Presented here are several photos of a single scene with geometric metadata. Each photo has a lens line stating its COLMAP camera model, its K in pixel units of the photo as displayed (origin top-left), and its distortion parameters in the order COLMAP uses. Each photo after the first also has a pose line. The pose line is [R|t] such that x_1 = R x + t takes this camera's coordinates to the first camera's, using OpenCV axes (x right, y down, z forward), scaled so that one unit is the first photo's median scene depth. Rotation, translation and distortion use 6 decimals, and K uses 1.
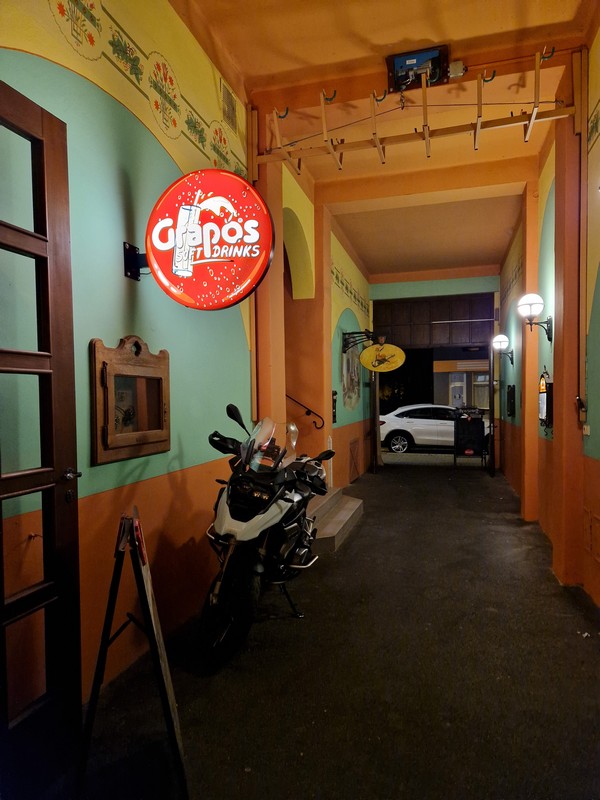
lens RADIAL K [[536.4, 0, 299.4], [0, 536.4, 405.5], [0, 0, 1]] dist [0.006175, -0.001482]
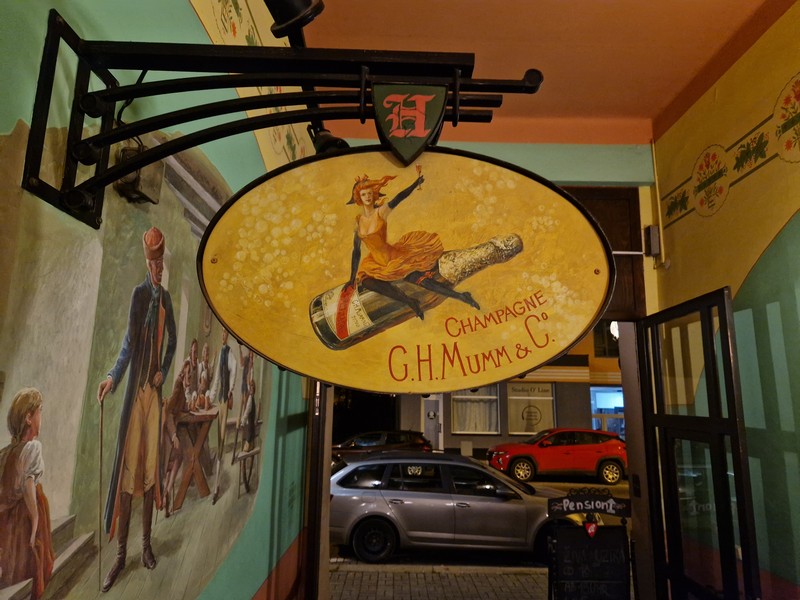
lens RADIAL K [[536.4, 0, 400.0], [0, 536.4, 298.3], [0, 0, 1]] dist [0.006175, -0.001482]
pose [[0.958266, 0.080500, 0.274311, 0.096229], [-0.023043, 0.978163, -0.206556, -0.046731], [-0.284948, 0.191615, 0.939196, 0.701627]]
